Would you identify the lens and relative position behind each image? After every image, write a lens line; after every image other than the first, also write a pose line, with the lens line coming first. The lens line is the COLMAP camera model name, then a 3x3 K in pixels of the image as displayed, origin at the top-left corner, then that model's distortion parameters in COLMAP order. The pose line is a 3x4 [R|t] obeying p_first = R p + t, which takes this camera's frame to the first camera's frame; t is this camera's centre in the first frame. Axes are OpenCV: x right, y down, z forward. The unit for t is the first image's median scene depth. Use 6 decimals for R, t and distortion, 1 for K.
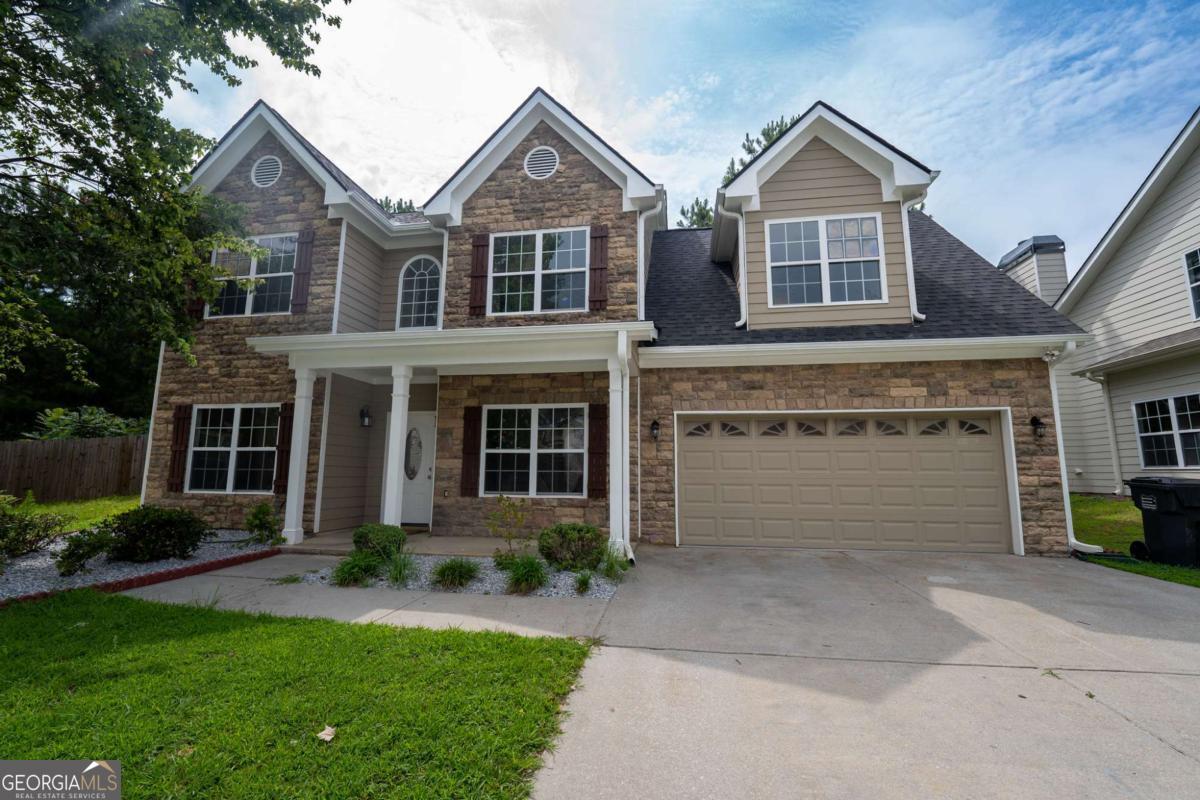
lens RADIAL K [[492.7, 0, 600.0], [0, 492.7, 400.0], [0, 0, 1]] dist [-0.000614, -0.008018]
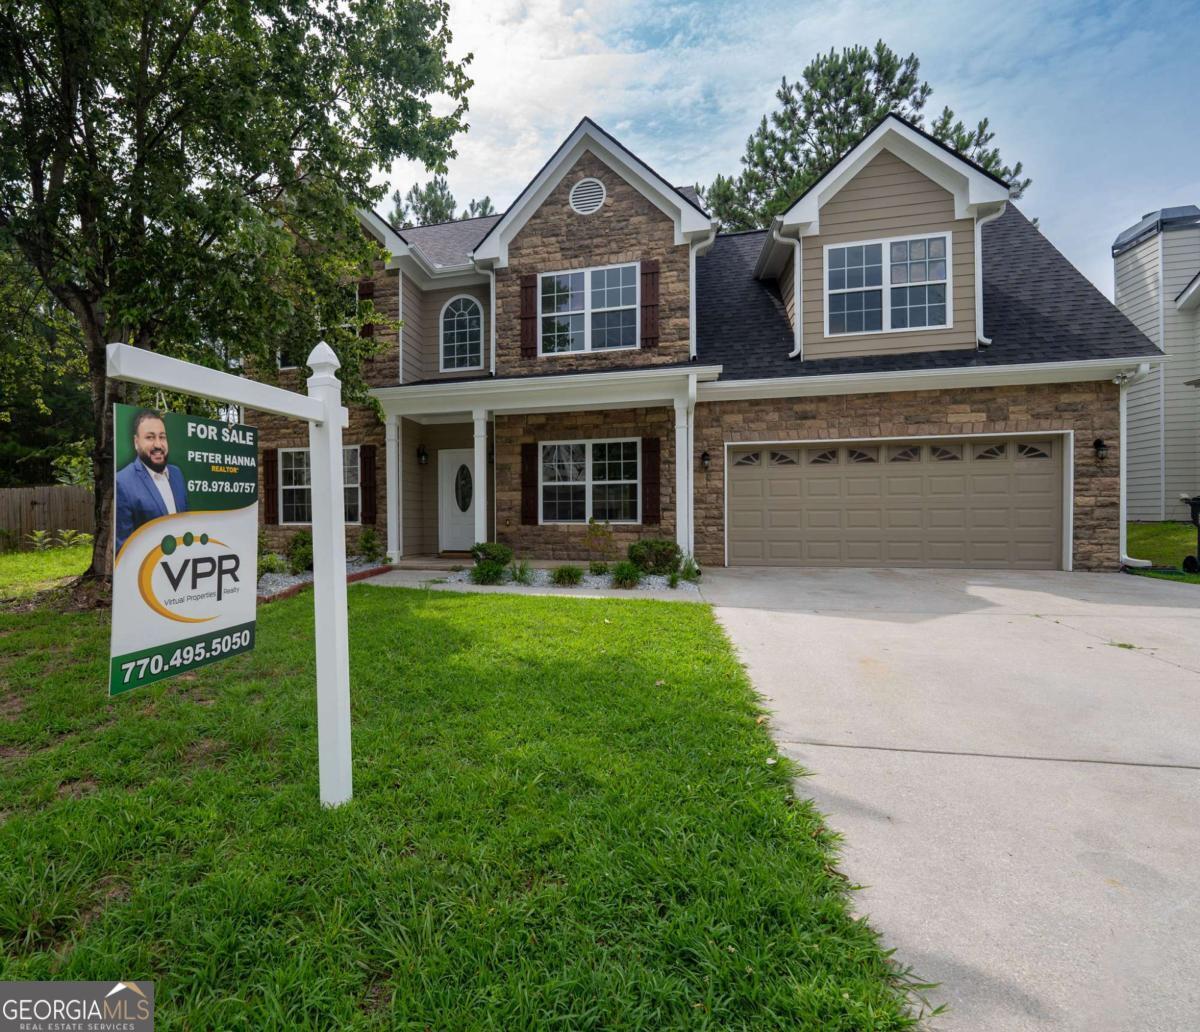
lens RADIAL K [[655.8, 0, 445.1], [0, 655.8, 521.1], [0, 0, 1]] dist [-0.005411, -0.004470]
pose [[0.990324, -0.012571, -0.138207, -0.248516], [0.033005, 0.988649, 0.146575, -0.036071], [0.134796, -0.149718, 0.979497, -0.478213]]
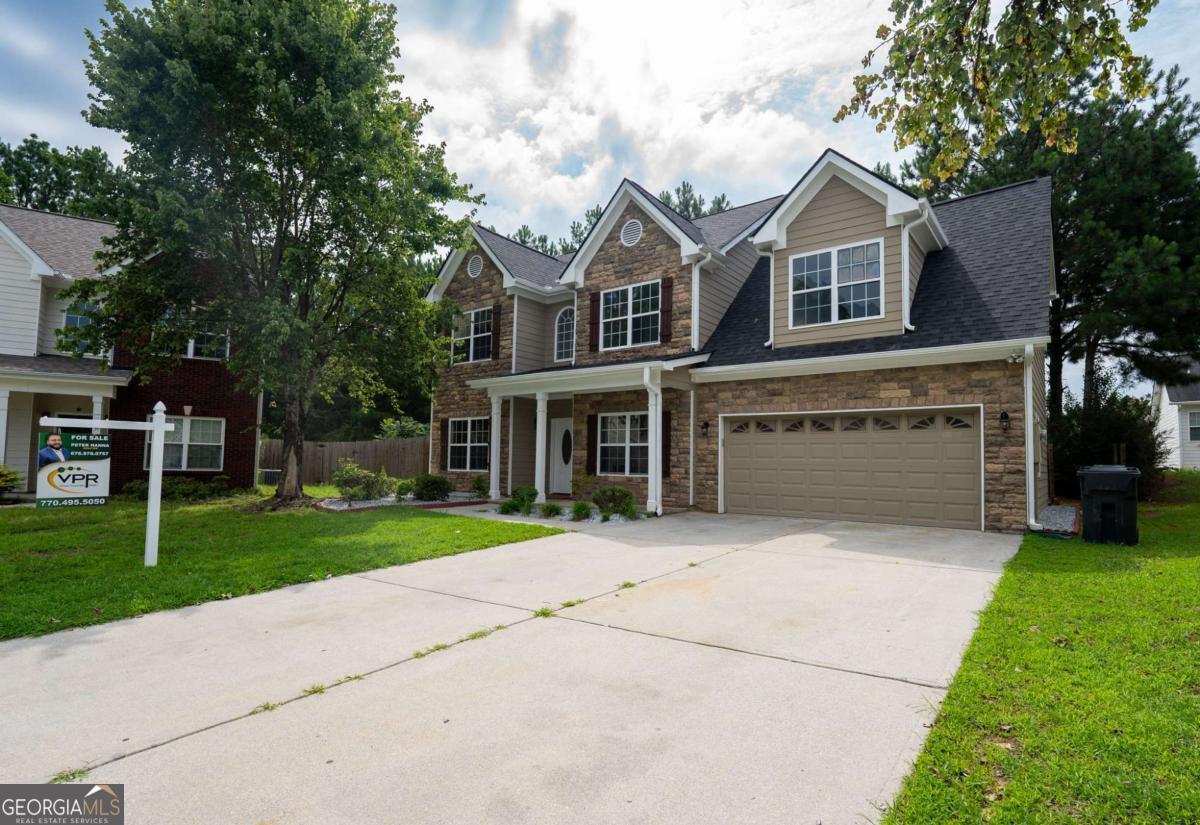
lens RADIAL K [[630.6, 0, 603.5], [0, 630.6, 426.5], [0, 0, 1]] dist [-0.000600, -0.007607]
pose [[0.871986, -0.020207, -0.489113, 0.703797], [0.056455, 0.996632, 0.059475, -0.063120], [0.486264, -0.079474, 0.870190, -0.636009]]
